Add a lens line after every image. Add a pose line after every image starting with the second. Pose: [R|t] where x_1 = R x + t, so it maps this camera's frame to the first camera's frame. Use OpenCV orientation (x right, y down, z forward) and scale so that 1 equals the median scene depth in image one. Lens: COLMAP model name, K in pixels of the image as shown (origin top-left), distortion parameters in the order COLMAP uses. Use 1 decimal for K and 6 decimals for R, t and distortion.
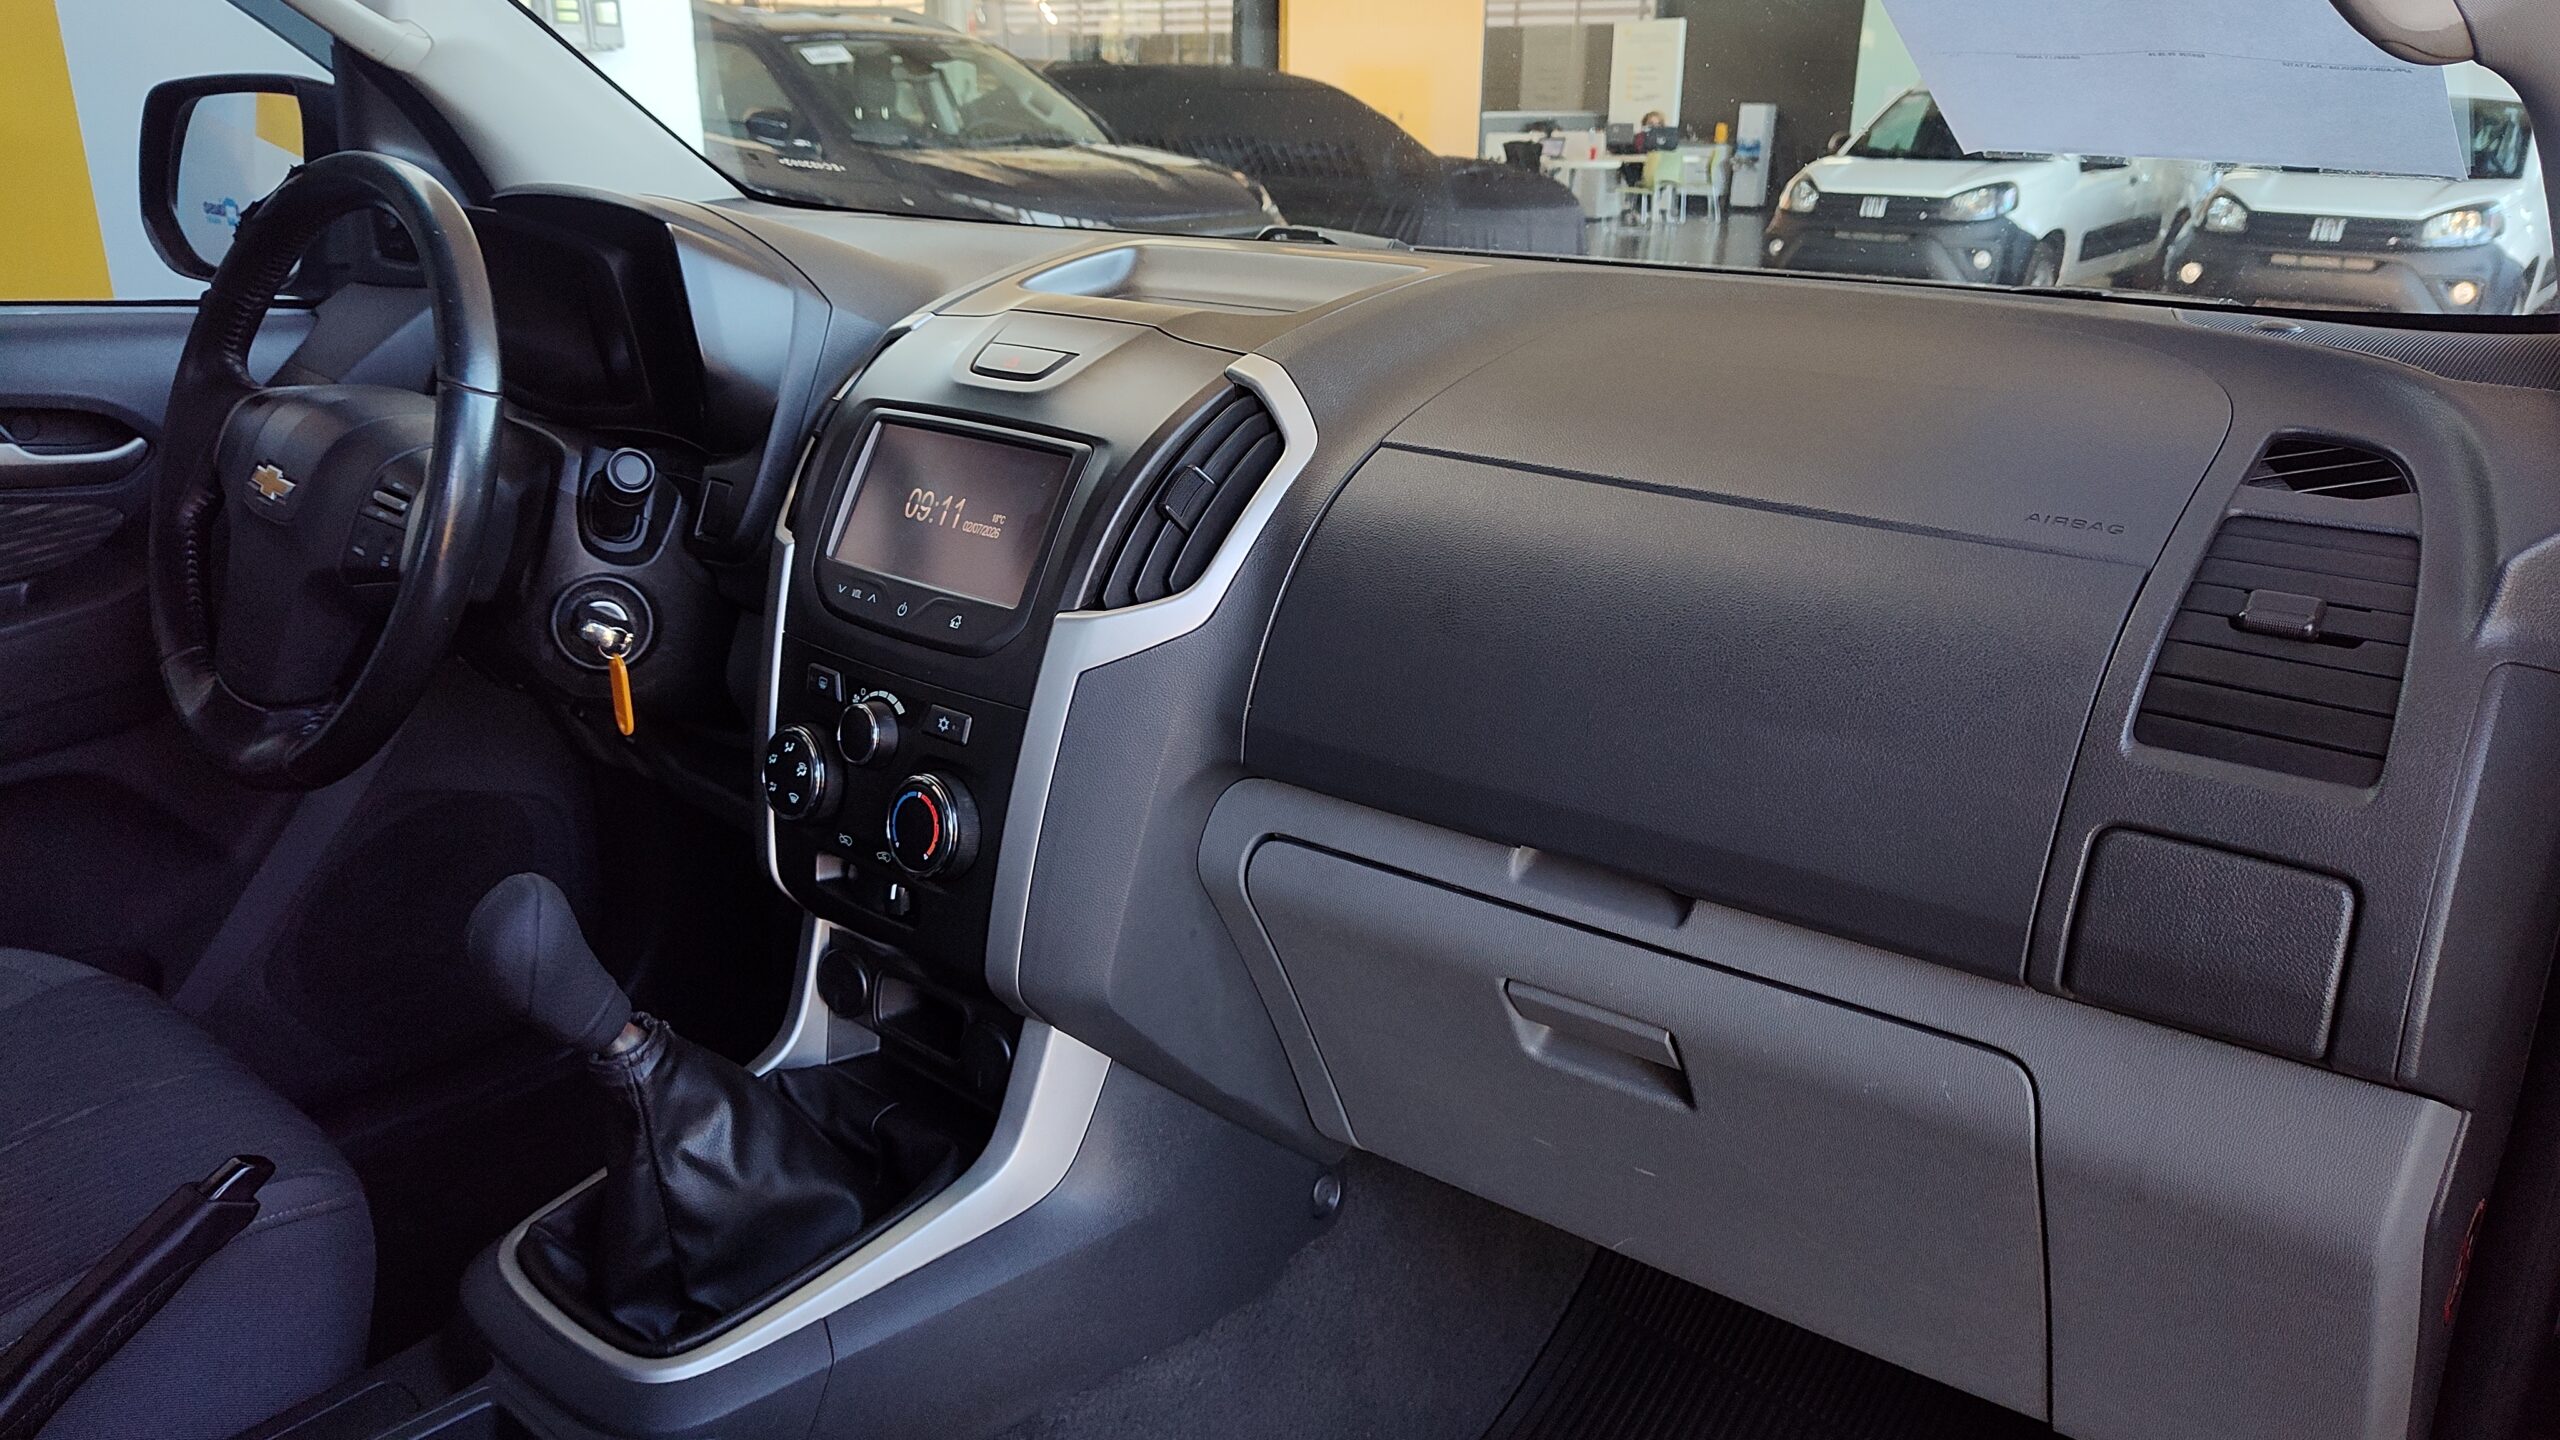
lens RADIAL K [[1807.4, 0, 1299.3], [0, 1807.4, 701.9], [0, 0, 1]] dist [0.031594, -0.038789]
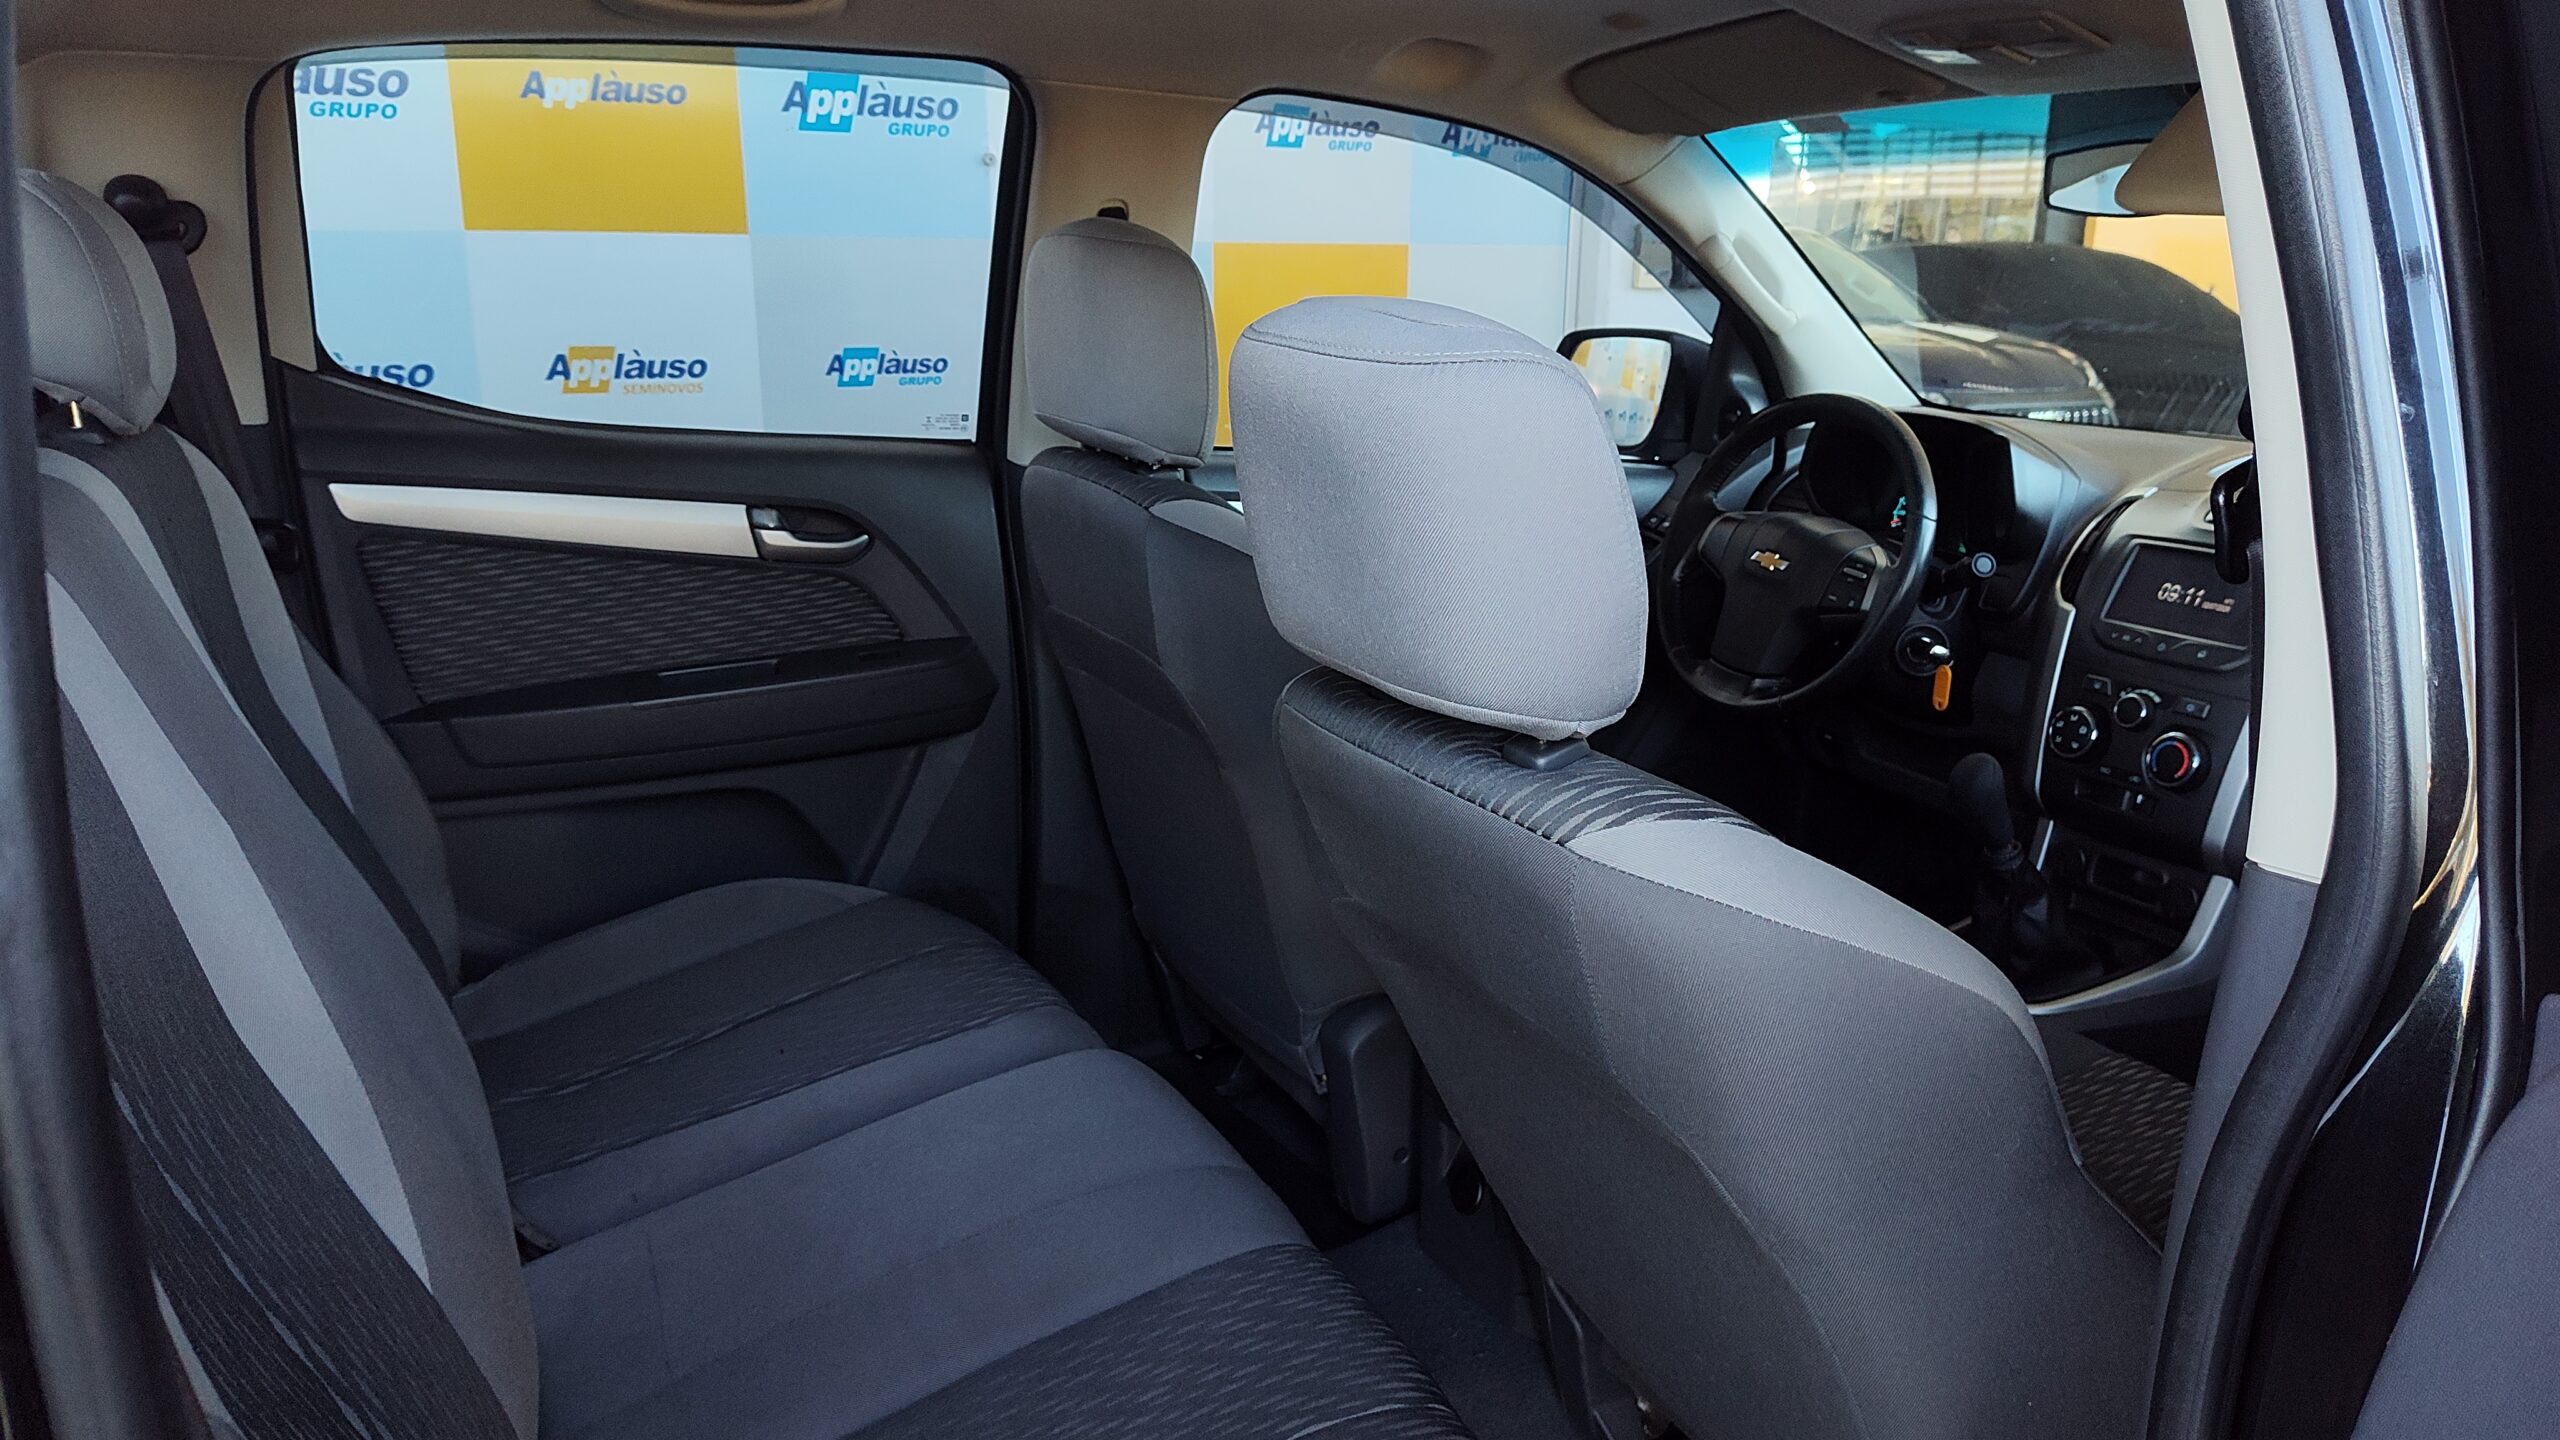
lens RADIAL K [[1807.4, 0, 1239.9], [0, 1807.4, 727.1], [0, 0, 1]] dist [0.031594, -0.038789]
pose [[0.918214, 0.097376, -0.383929, -0.353421], [-0.122856, 0.991521, -0.042345, 0.217789], [0.376550, 0.086050, 0.922391, -1.026597]]
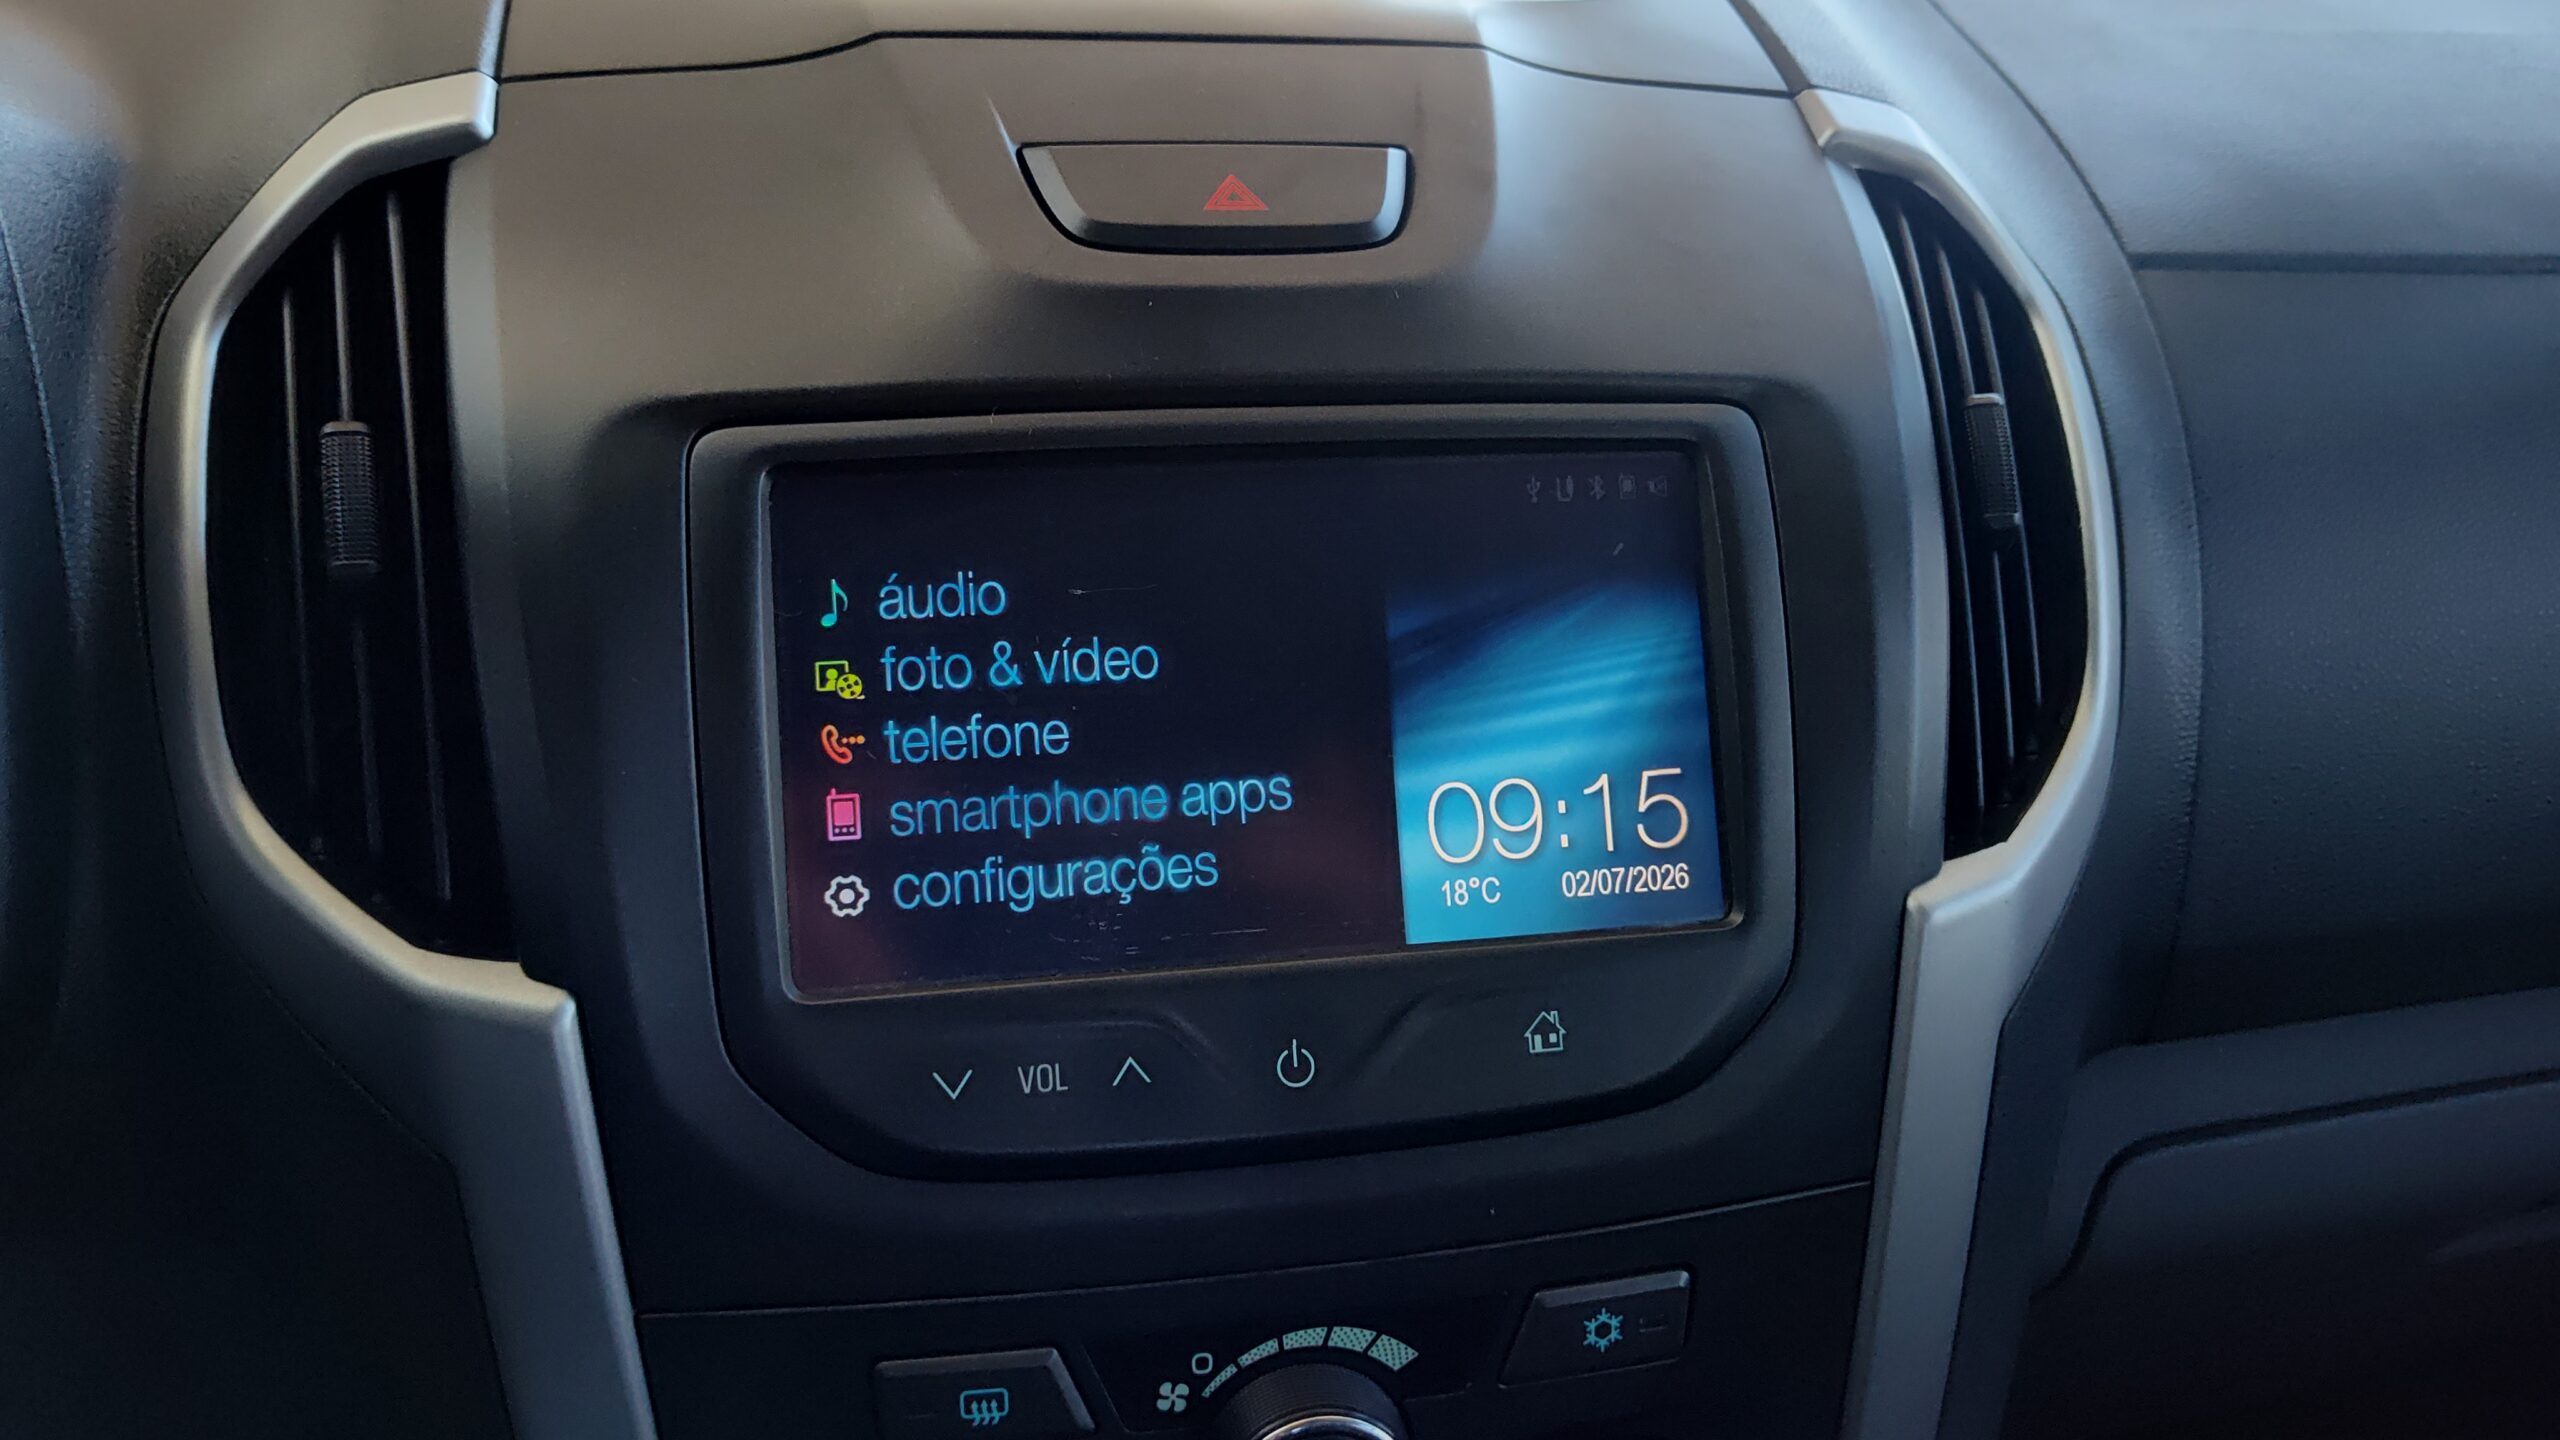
lens RADIAL K [[1807.4, 0, 1295.2], [0, 1807.4, 705.0], [0, 0, 1]] dist [0.031594, -0.038789]
pose [[0.627907, -0.332482, 0.703697, -0.403217], [0.223868, 0.943104, 0.245840, -0.178410], [-0.745397, 0.003171, 0.666614, 0.776682]]
